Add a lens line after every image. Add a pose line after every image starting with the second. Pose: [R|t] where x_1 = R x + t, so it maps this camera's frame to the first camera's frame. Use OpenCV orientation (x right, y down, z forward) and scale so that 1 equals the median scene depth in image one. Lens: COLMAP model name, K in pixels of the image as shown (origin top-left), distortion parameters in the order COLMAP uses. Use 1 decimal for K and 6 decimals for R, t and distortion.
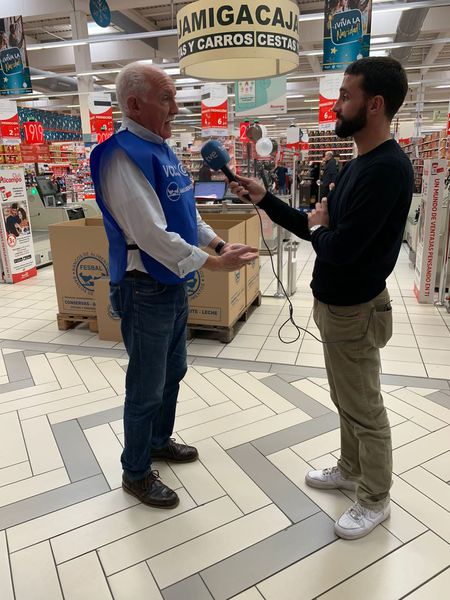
lens RADIAL K [[495.2, 0, 224.4], [0, 495.2, 299.3], [0, 0, 1]] dist [0.013758, -0.002122]
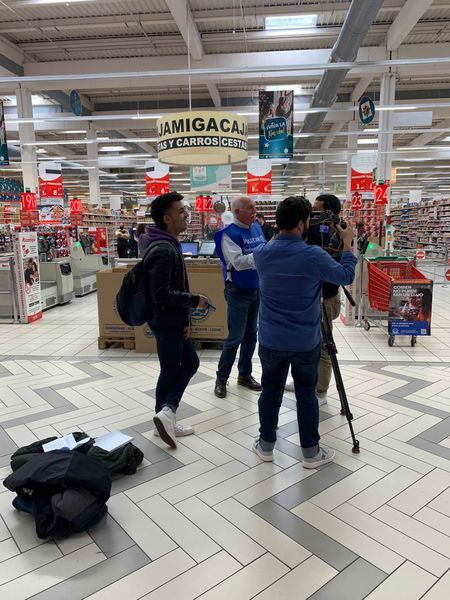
lens RADIAL K [[543.7, 0, 225.6], [0, 543.7, 299.7], [0, 0, 1]] dist [0.045158, 0.003249]
pose [[0.980090, -0.013987, 0.198059, -0.224240], [0.039228, 0.991494, -0.124098, 0.098128], [-0.194639, 0.129397, 0.972303, -0.410895]]
